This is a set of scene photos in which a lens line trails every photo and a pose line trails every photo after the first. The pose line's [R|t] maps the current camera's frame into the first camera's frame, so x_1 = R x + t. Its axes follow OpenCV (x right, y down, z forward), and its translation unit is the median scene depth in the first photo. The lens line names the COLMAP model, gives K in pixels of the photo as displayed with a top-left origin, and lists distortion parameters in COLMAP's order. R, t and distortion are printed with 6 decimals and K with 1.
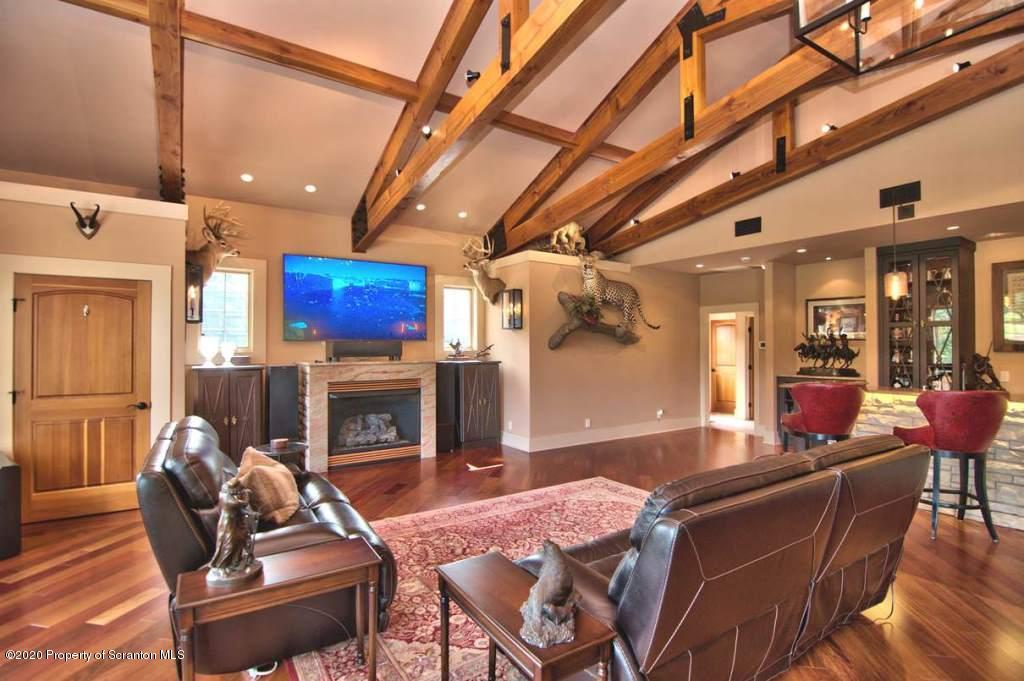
lens RADIAL K [[486.0, 0, 506.5], [0, 486.0, 342.9], [0, 0, 1]] dist [-0.004235, -0.001561]
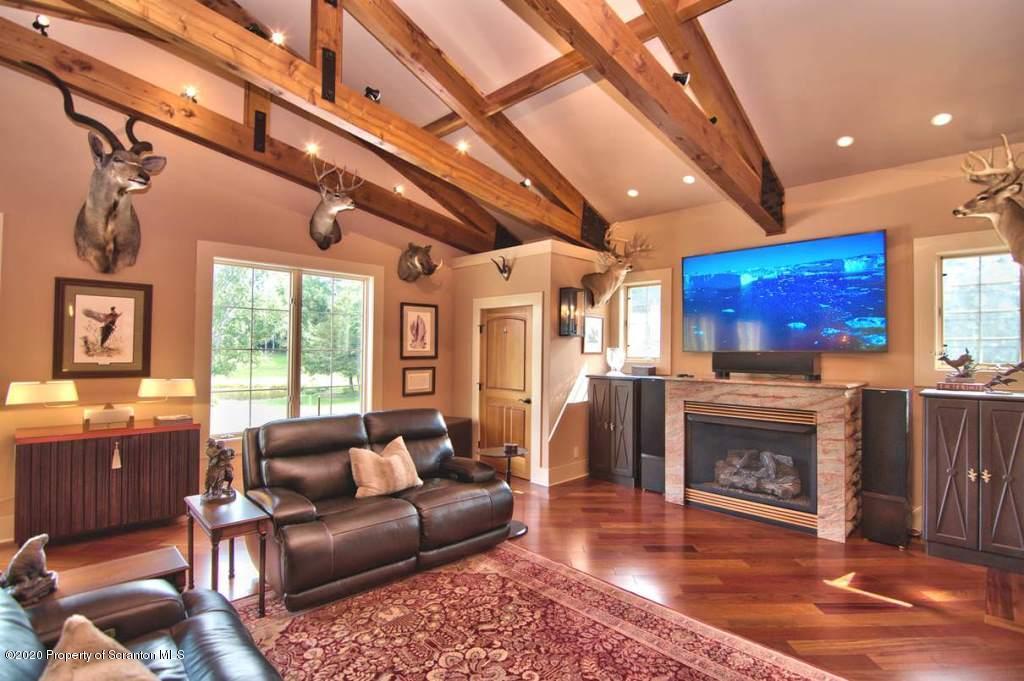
lens RADIAL K [[486.0, 0, 507.5], [0, 486.0, 339.6], [0, 0, 1]] dist [-0.004235, -0.001561]
pose [[0.213845, -0.015125, -0.976751, 0.377392], [-0.000427, 0.999879, -0.015576, -0.011858], [0.976868, 0.003748, 0.213812, 0.480004]]
